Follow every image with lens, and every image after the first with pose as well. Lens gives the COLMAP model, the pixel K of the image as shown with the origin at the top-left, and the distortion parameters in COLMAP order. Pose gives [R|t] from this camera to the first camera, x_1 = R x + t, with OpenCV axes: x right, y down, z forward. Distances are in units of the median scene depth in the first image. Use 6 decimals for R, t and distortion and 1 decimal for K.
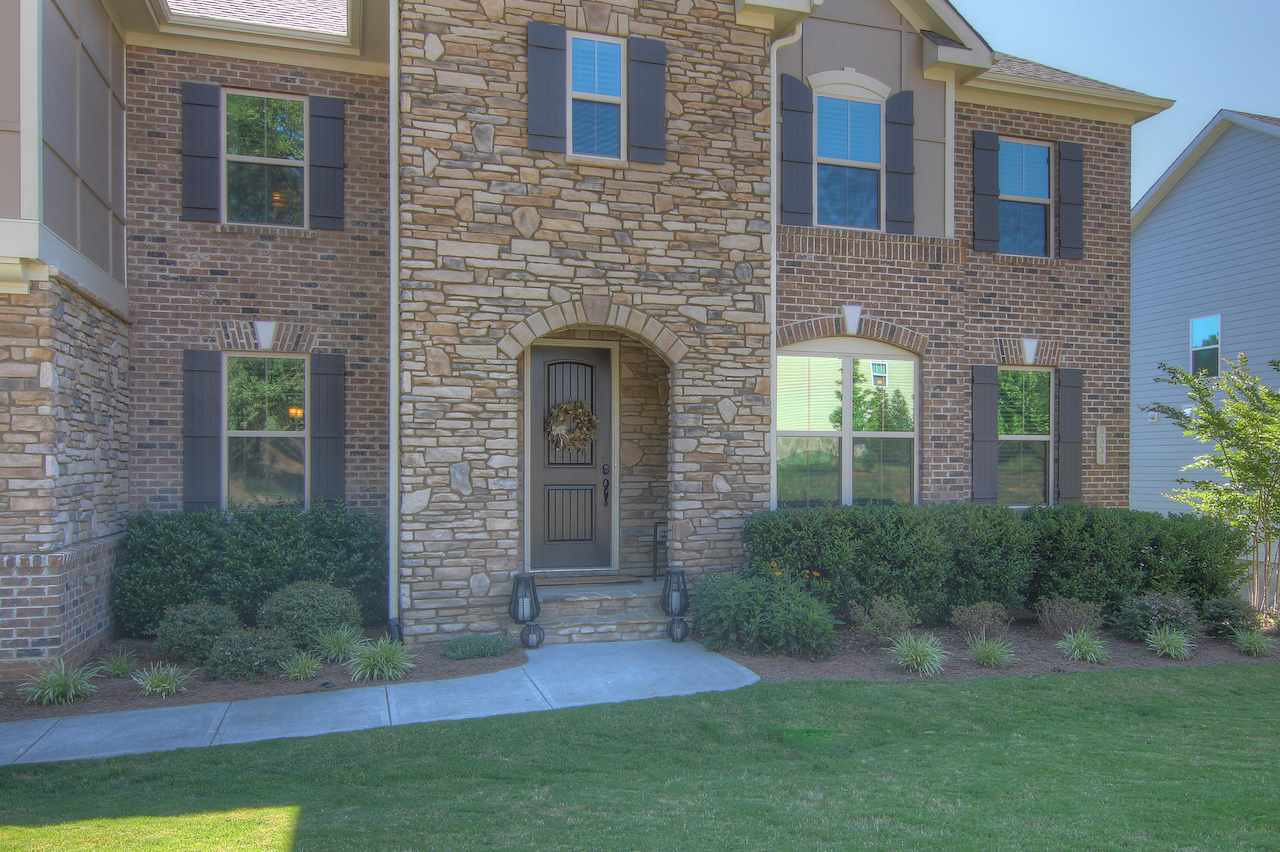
lens RADIAL K [[931.8, 0, 639.9], [0, 931.8, 431.9], [0, 0, 1]] dist [-0.014601, -0.003149]
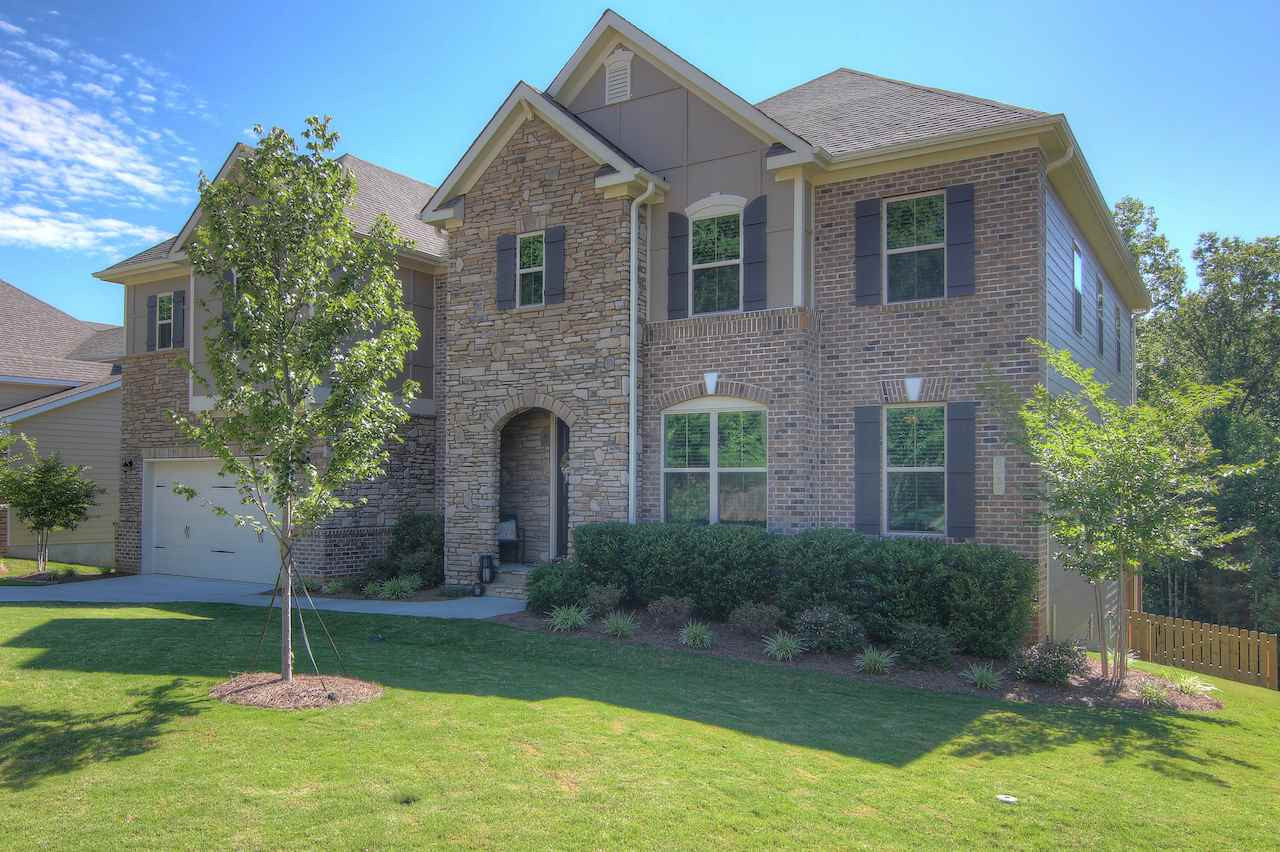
lens RADIAL K [[931.8, 0, 641.2], [0, 931.8, 426.8], [0, 0, 1]] dist [-0.014601, -0.003149]
pose [[0.652368, -0.053853, -0.755987, 1.267798], [0.015298, 0.998205, -0.057905, 0.017483], [0.757748, 0.026210, 0.652020, 0.070669]]
